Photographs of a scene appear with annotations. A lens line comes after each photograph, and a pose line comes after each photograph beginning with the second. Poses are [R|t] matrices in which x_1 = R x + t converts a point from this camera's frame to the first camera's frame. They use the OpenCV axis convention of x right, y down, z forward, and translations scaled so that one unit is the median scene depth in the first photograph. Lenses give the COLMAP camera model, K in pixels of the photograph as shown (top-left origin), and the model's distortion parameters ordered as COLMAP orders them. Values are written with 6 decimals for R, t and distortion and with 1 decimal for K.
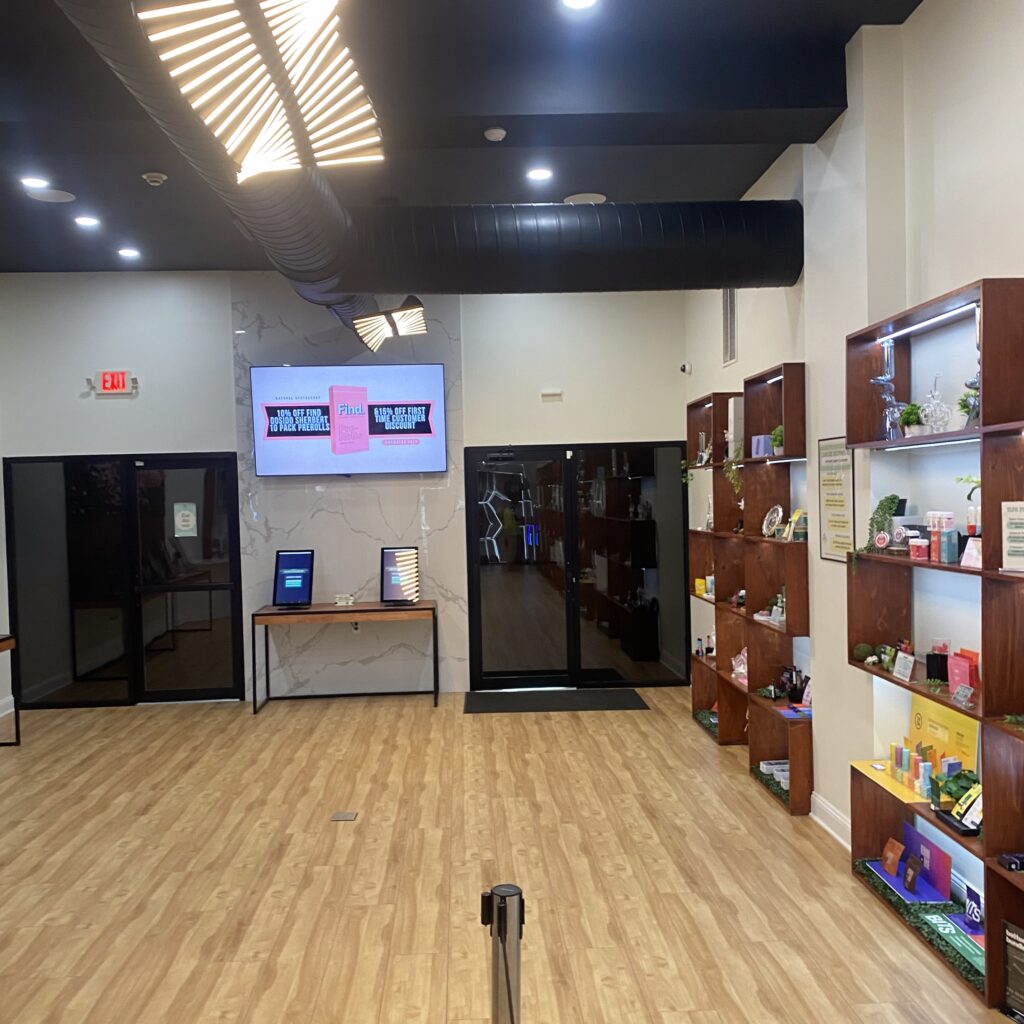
lens RADIAL K [[1026.0, 0, 510.4], [0, 1026.0, 524.9], [0, 0, 1]] dist [0.085131, -0.146284]
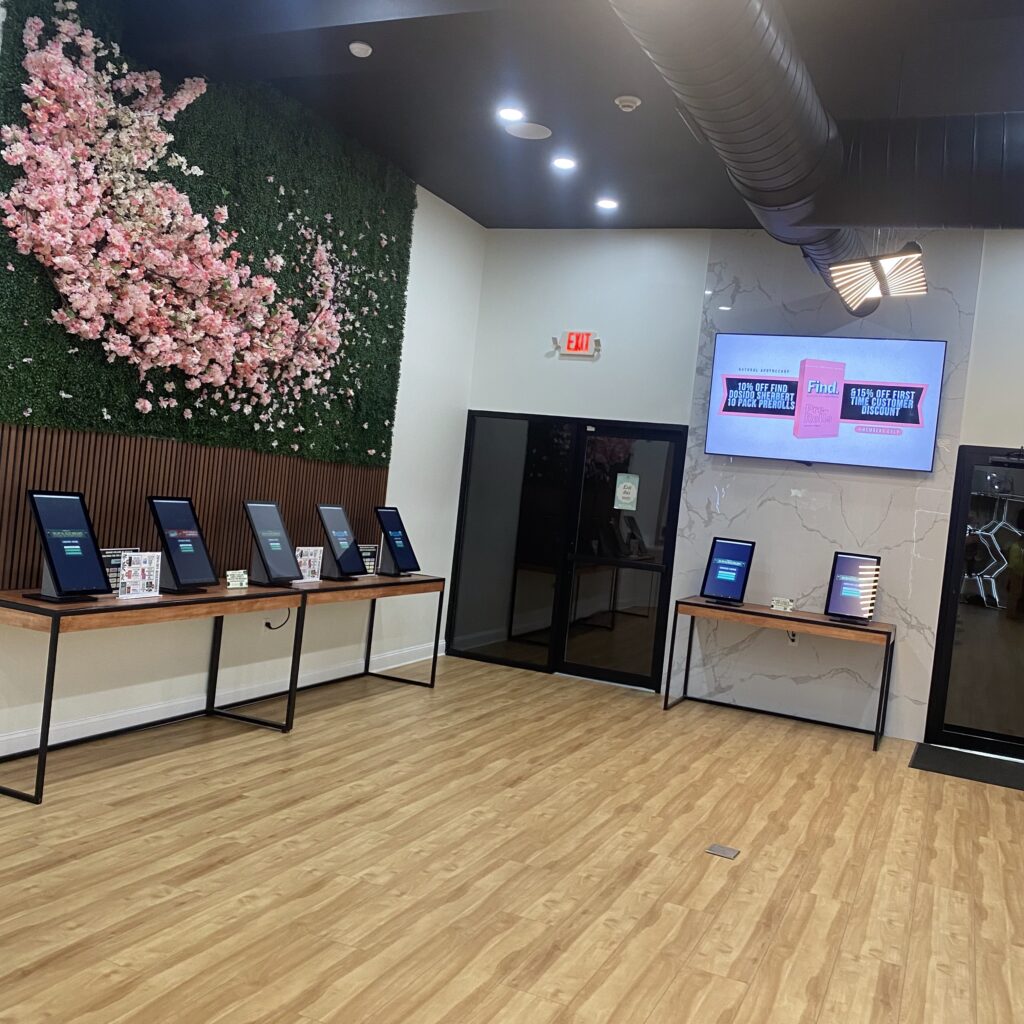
lens RADIAL K [[1026.0, 0, 510.4], [0, 1026.0, 524.9], [0, 0, 1]] dist [0.085131, -0.146284]
pose [[0.884459, 0.135372, -0.446551, 0.017293], [-0.139681, 0.989919, 0.023434, 0.019380], [0.445221, 0.041649, 0.894451, 0.121617]]
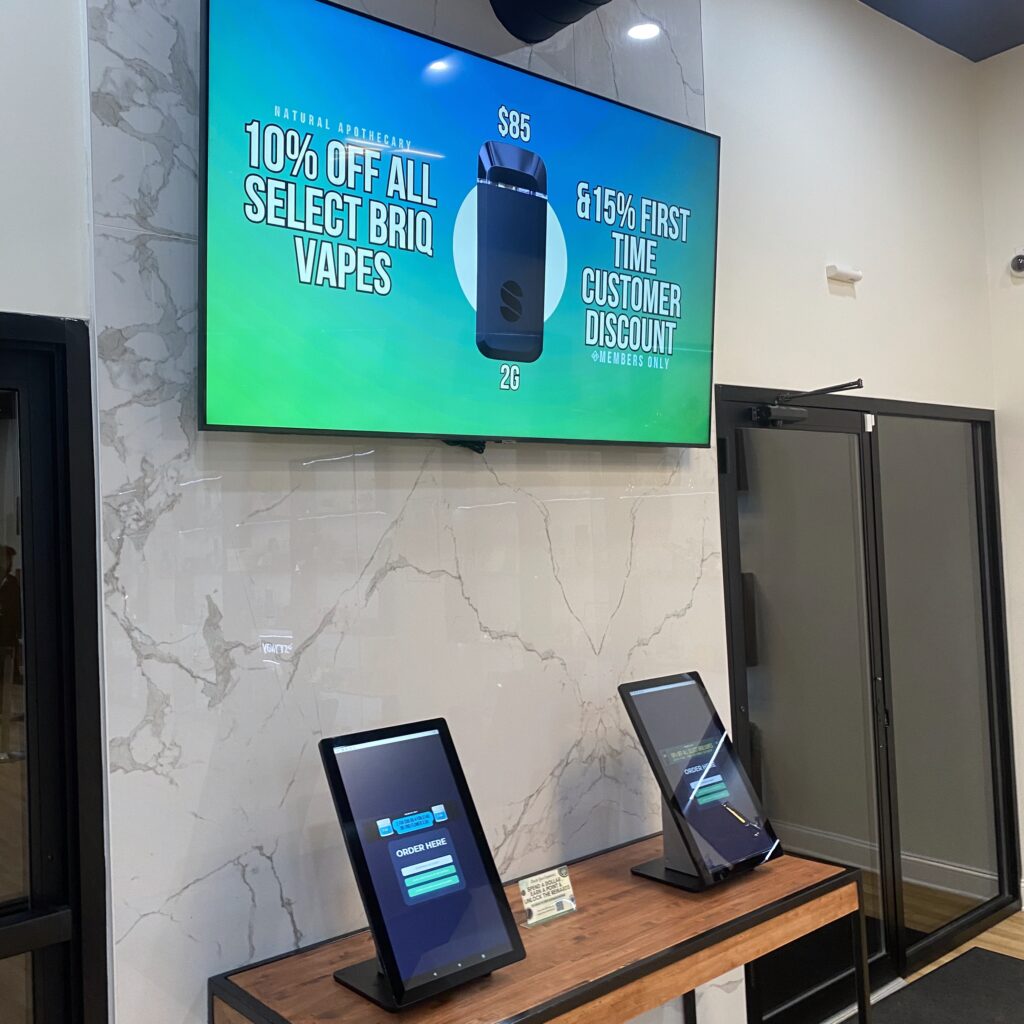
lens RADIAL K [[1034.2, 0, 509.3], [0, 1034.2, 508.0], [0, 0, 1]] dist [0.092197, -0.300721]
pose [[0.792498, 0.008765, 0.609811, -0.361243], [0.039163, 0.997102, -0.065227, -0.011769], [-0.608616, 0.075574, 0.789858, 0.833878]]
